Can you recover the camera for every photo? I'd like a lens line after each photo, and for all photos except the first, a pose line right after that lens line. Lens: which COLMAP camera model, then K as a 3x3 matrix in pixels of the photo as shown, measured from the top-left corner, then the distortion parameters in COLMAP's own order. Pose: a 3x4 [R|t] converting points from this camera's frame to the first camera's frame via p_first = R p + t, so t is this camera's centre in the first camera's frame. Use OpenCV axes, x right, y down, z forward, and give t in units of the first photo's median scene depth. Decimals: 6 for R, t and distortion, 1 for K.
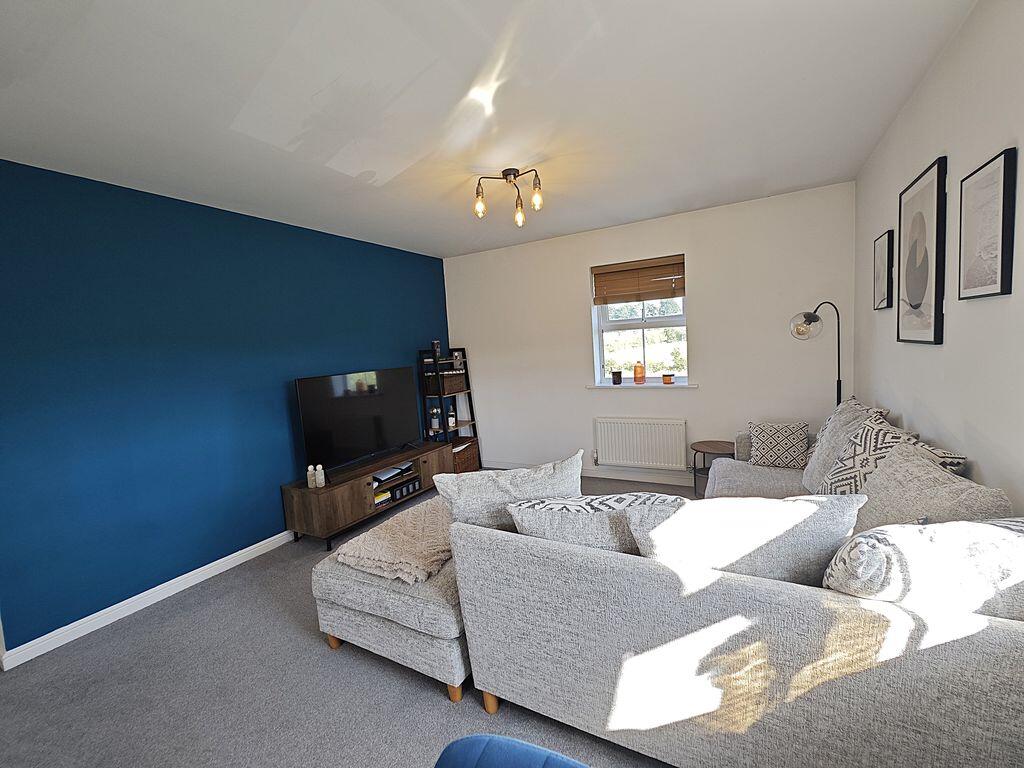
lens RADIAL K [[432.5, 0, 512.0], [0, 432.5, 384.0], [0, 0, 1]] dist [-0.031603, -0.000049]
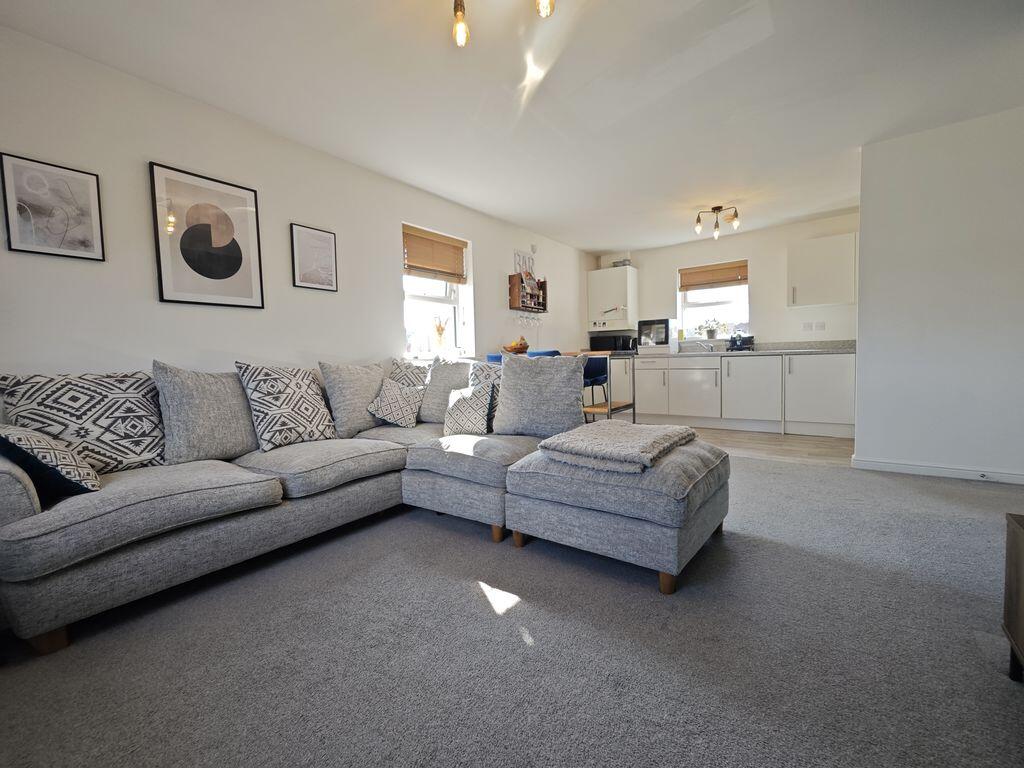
lens RADIAL K [[432.5, 0, 512.0], [0, 432.5, 384.0], [0, 0, 1]] dist [-0.031603, -0.000049]
pose [[-0.988230, 0.077482, 0.131903, -0.048523], [0.096382, 0.984941, 0.143535, 0.024565], [-0.118795, 0.154558, -0.980816, 1.199838]]
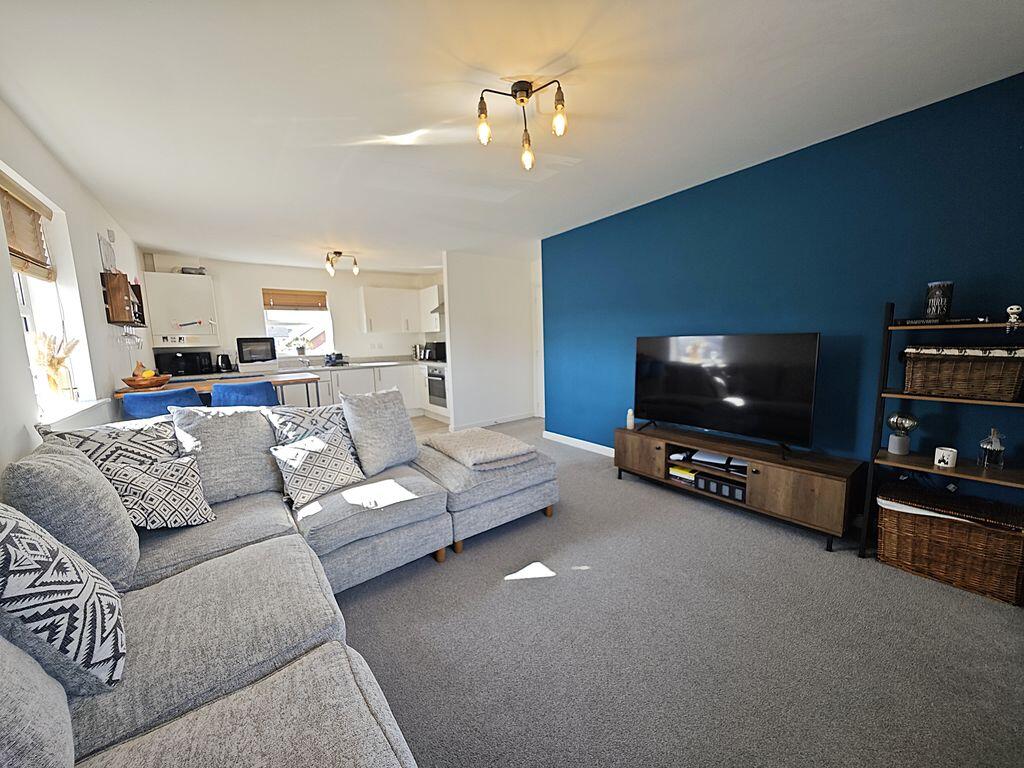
lens RADIAL K [[358.7, 0, 512.0], [0, 358.7, 384.0], [0, 0, 1]] dist [-0.000740, -0.000039]
pose [[-0.404323, 0.178609, -0.897007, 0.497014], [-0.029903, 0.977641, 0.208144, -0.073637], [0.914127, 0.110981, -0.389942, 0.932264]]
